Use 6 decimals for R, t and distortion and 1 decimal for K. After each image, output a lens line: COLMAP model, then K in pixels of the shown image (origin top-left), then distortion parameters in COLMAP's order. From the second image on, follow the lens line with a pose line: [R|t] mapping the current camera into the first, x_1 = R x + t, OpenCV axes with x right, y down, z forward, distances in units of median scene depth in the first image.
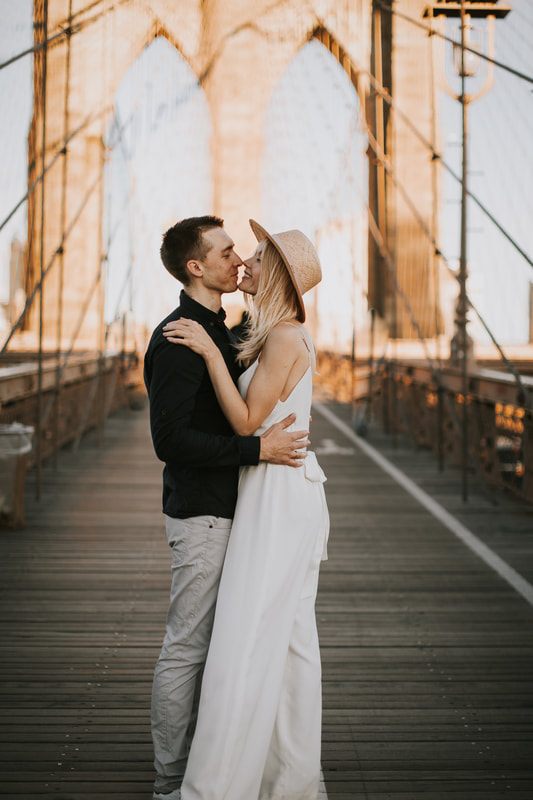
lens RADIAL K [[1235.2, 0, 266.0], [0, 1235.2, 398.2], [0, 0, 1]] dist [-0.019886, -0.095695]
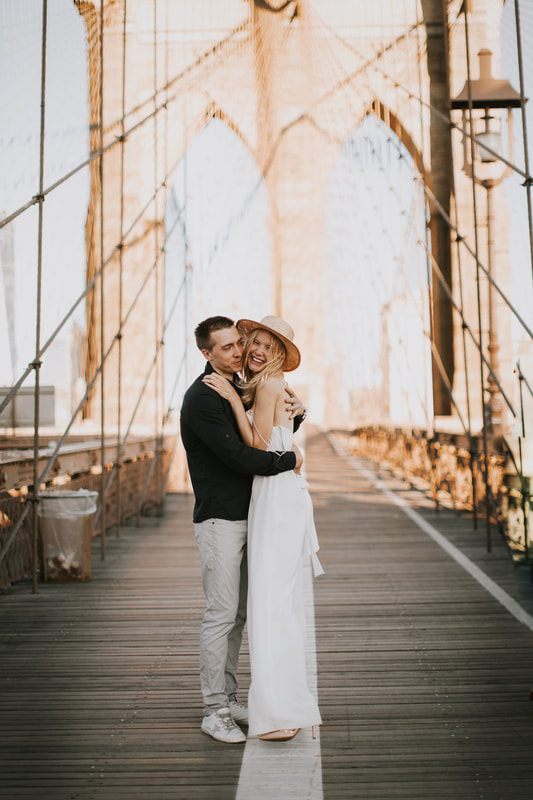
lens RADIAL K [[1317.3, 0, 266.6], [0, 1317.3, 401.5], [0, 0, 1]] dist [-0.021452, -0.019914]
pose [[0.997927, -0.031672, -0.056026, 0.033598], [0.027935, 0.997411, -0.066266, 0.022281], [0.057980, 0.064563, 0.996228, -0.183249]]
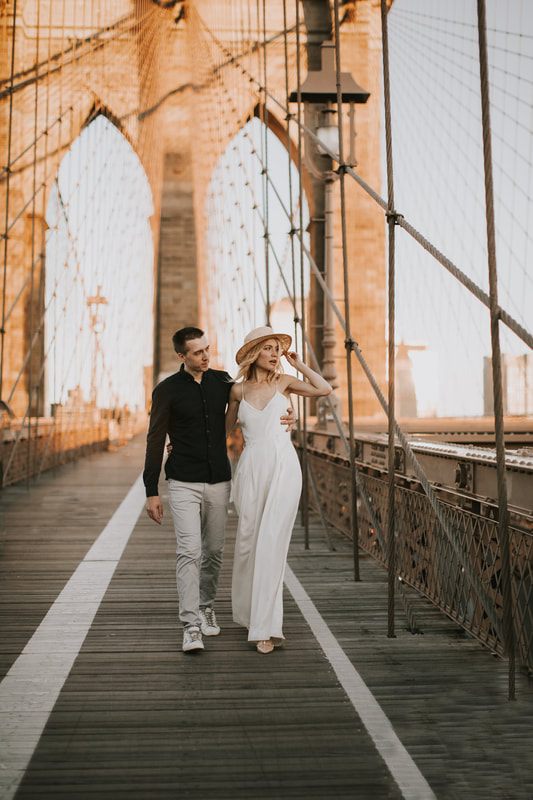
lens RADIAL K [[1284.2, 0, 266.8], [0, 1284.2, 400.8], [0, 0, 1]] dist [-0.023798, -0.050901]
pose [[0.999618, -0.010997, 0.025363, 0.099840], [0.012621, 0.997820, -0.064782, 0.027259], [-0.024595, 0.065078, 0.997577, -0.120168]]
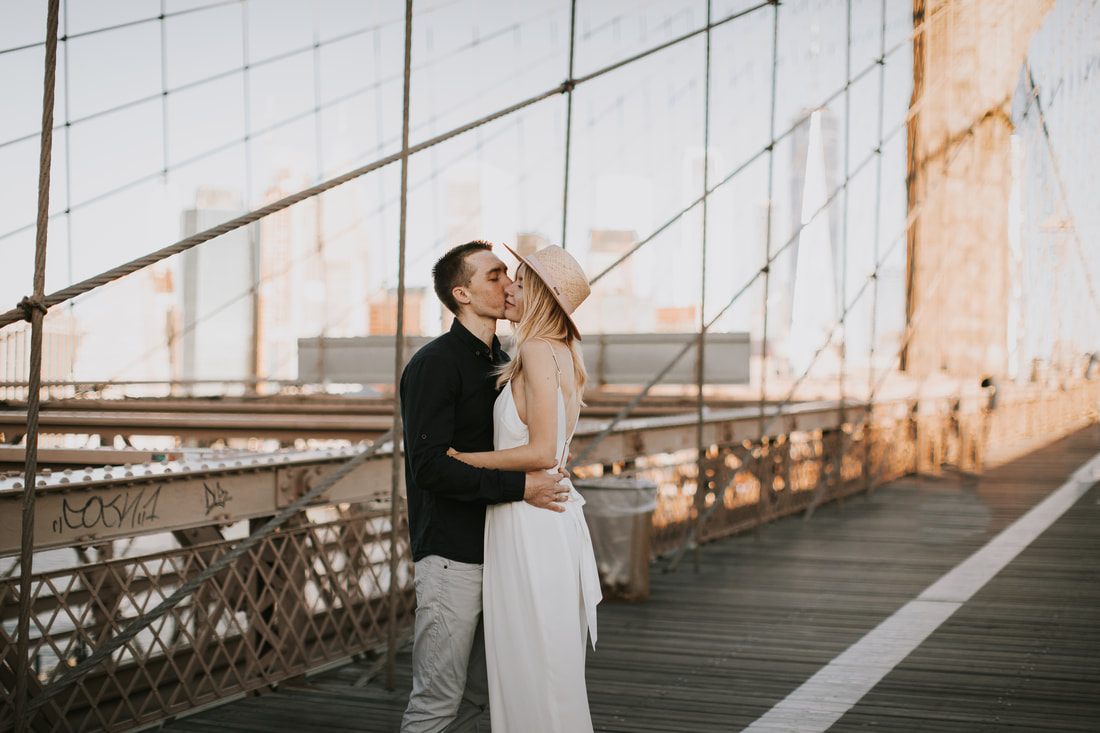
lens RADIAL K [[1640.0, 0, 544.5], [0, 1640.0, 367.2], [0, 0, 1]] dist [-0.028370, -0.112139]
pose [[0.904071, -0.011968, -0.427216, 0.191628], [-0.012592, 0.998428, -0.054617, 0.006530], [0.427198, 0.054757, 0.902499, -0.036210]]
